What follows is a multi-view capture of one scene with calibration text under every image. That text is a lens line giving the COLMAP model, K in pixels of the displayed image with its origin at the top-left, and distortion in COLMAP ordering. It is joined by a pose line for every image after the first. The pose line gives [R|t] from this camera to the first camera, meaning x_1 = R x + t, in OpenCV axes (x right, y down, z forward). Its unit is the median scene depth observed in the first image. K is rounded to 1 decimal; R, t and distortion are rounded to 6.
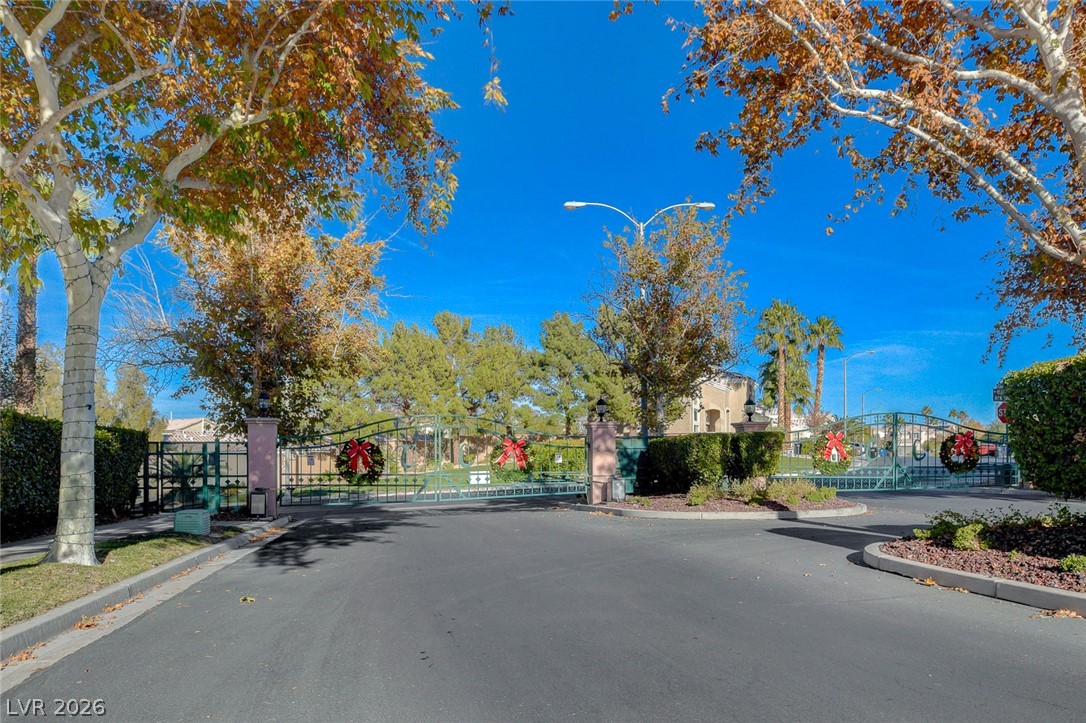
lens RADIAL K [[870.4, 0, 543.7], [0, 870.4, 363.0], [0, 0, 1]] dist [0.006246, 0.000999]
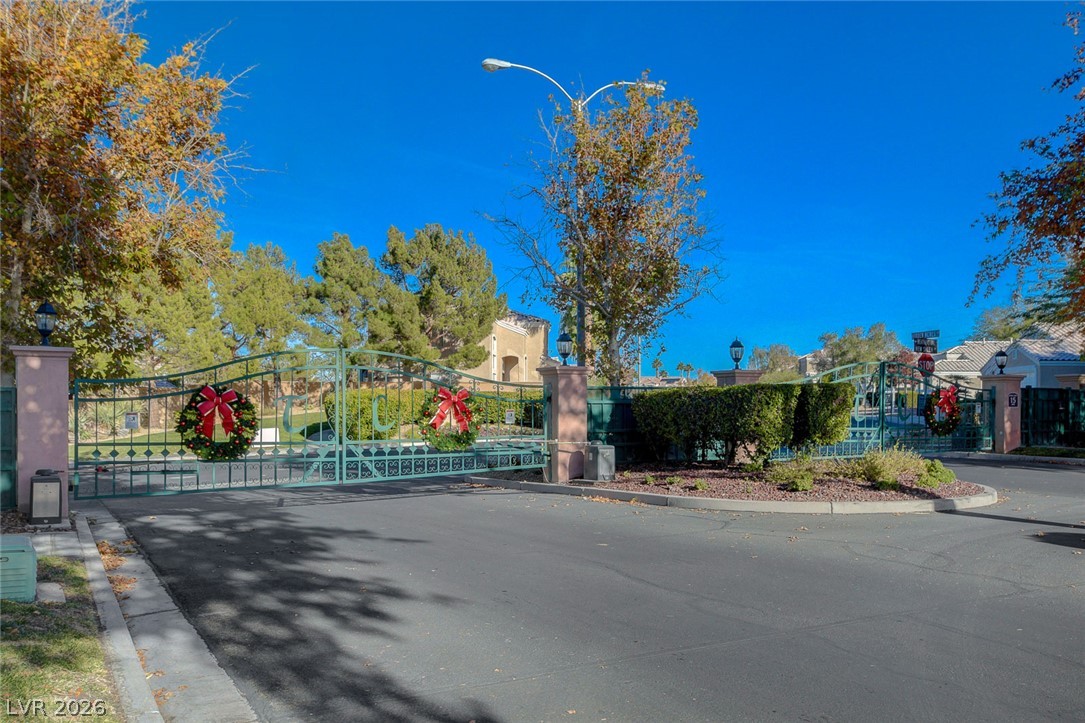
lens RADIAL K [[917.6, 0, 530.4], [0, 917.6, 336.8], [0, 0, 1]] dist [0.005035, 0.005377]
pose [[0.951810, 0.029836, 0.305232, -0.183030], [-0.039339, 0.998912, 0.025028, 0.026357], [-0.304153, -0.035829, 0.951949, 0.296171]]
